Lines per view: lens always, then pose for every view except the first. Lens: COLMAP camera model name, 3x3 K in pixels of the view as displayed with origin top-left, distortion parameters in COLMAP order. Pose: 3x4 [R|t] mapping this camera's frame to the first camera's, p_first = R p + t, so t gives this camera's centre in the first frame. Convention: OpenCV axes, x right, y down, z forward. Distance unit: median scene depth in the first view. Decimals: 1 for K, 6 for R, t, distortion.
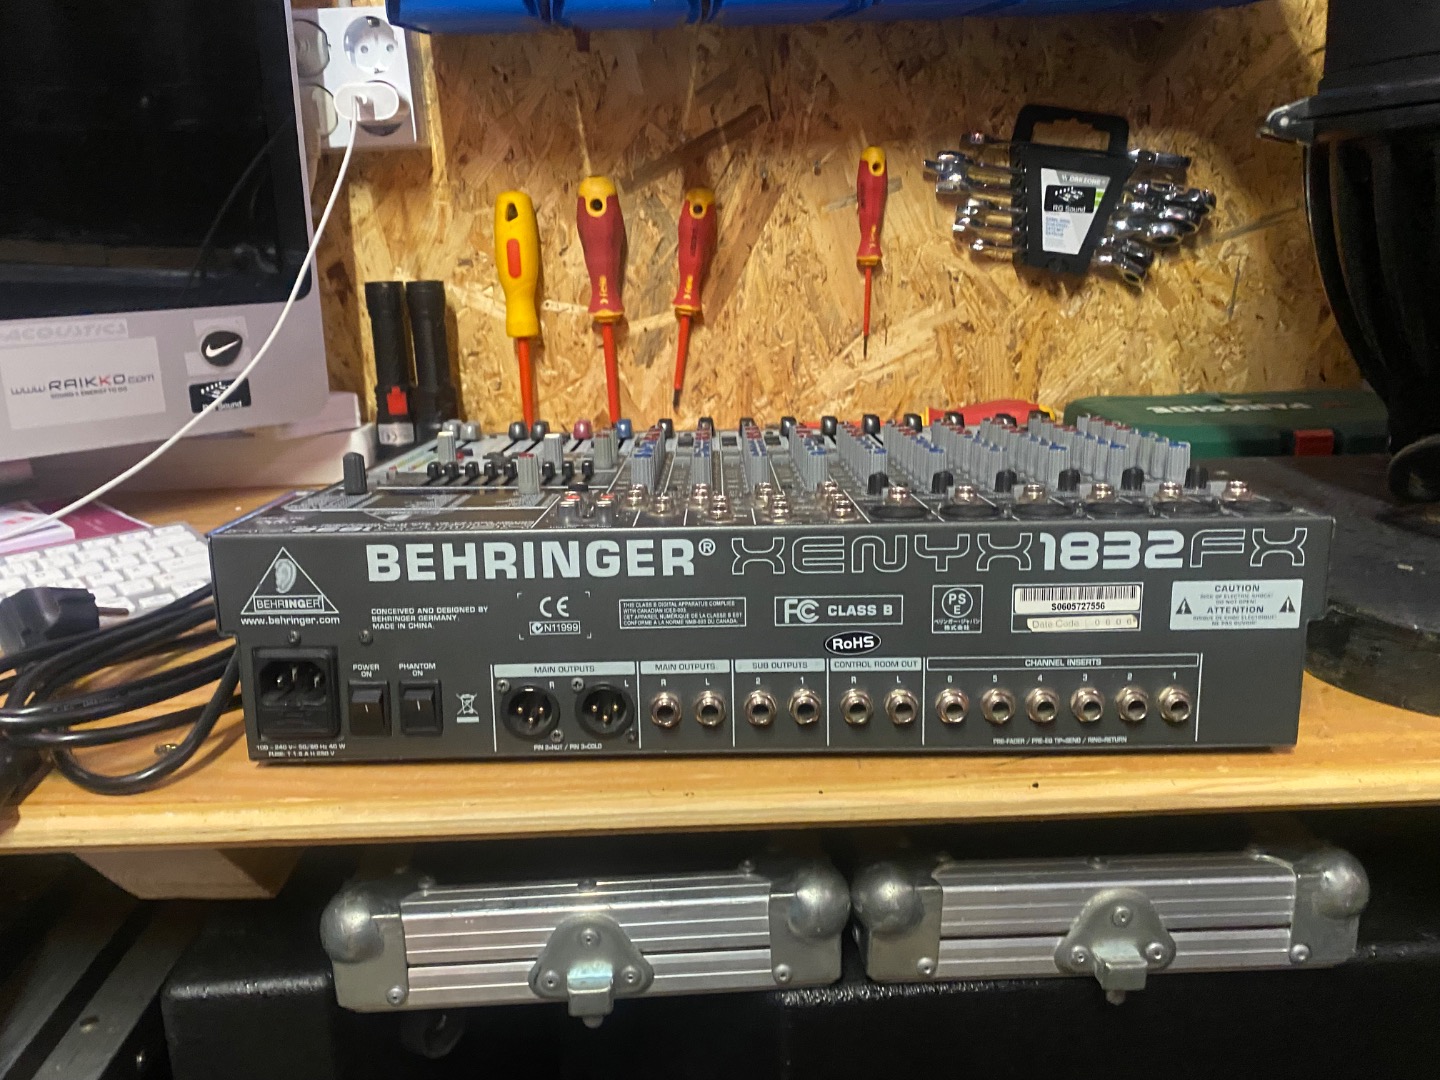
lens RADIAL K [[1090.3, 0, 704.0], [0, 1090.3, 516.1], [0, 0, 1]] dist [0.017441, -0.016628]
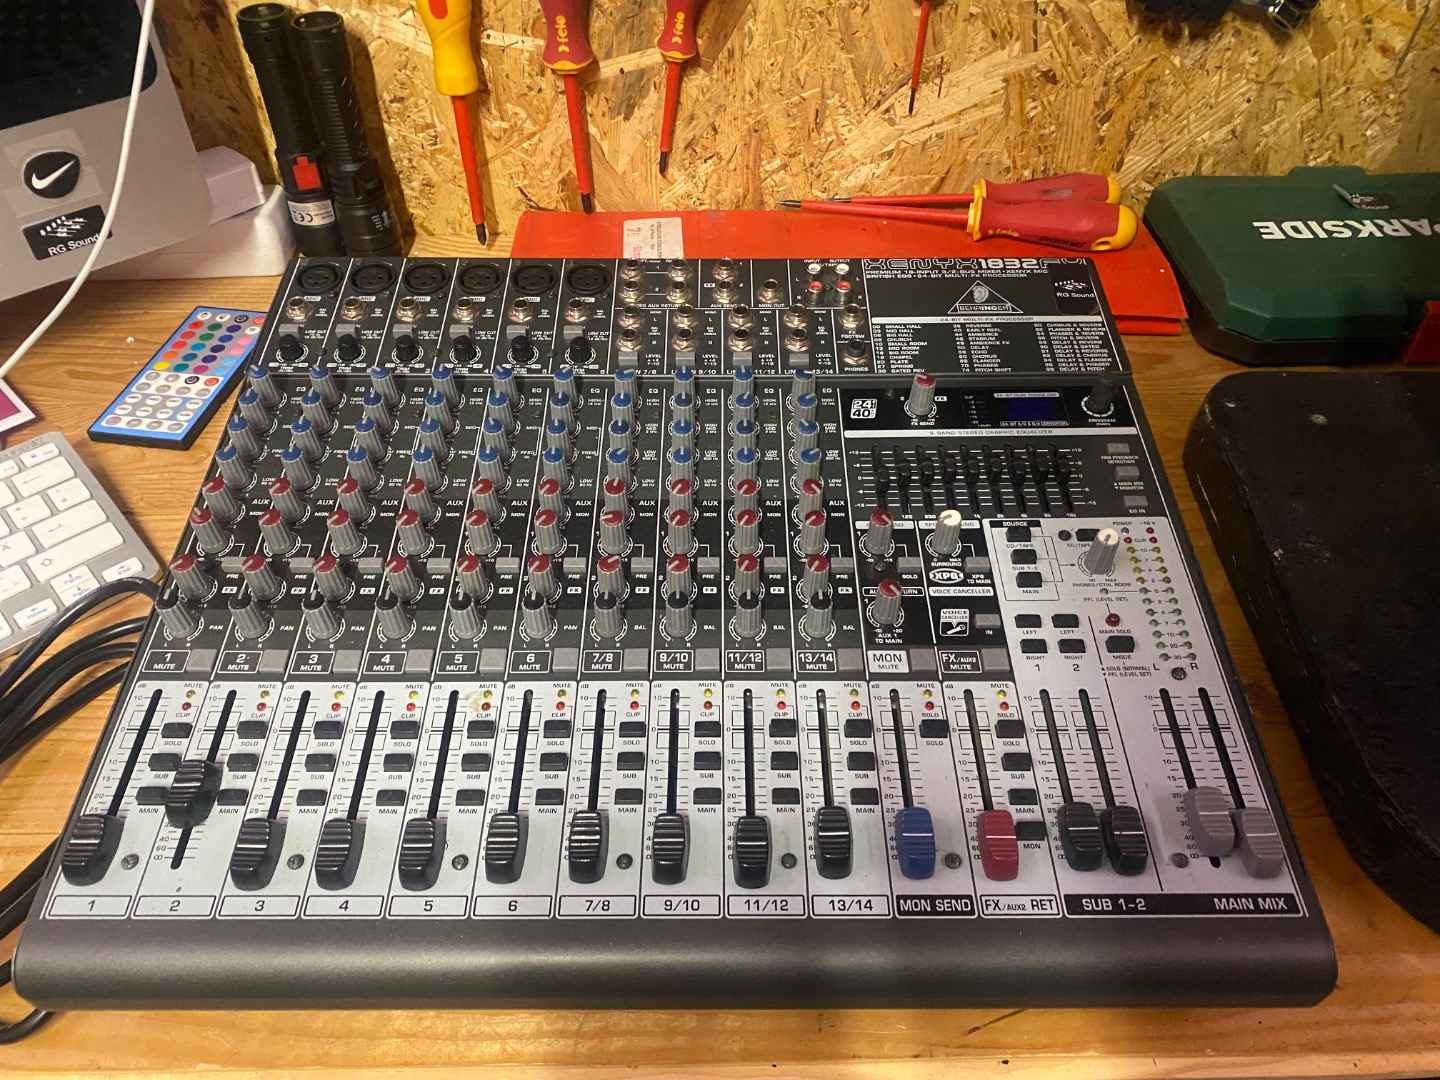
lens RADIAL K [[1090.3, 0, 713.2], [0, 1090.3, 489.8], [0, 0, 1]] dist [0.017441, -0.016628]
pose [[0.999550, 0.028853, 0.008262, 0.011449], [-0.029315, 0.879563, 0.474879, -0.281879], [0.006435, -0.474907, 0.880012, 0.200464]]
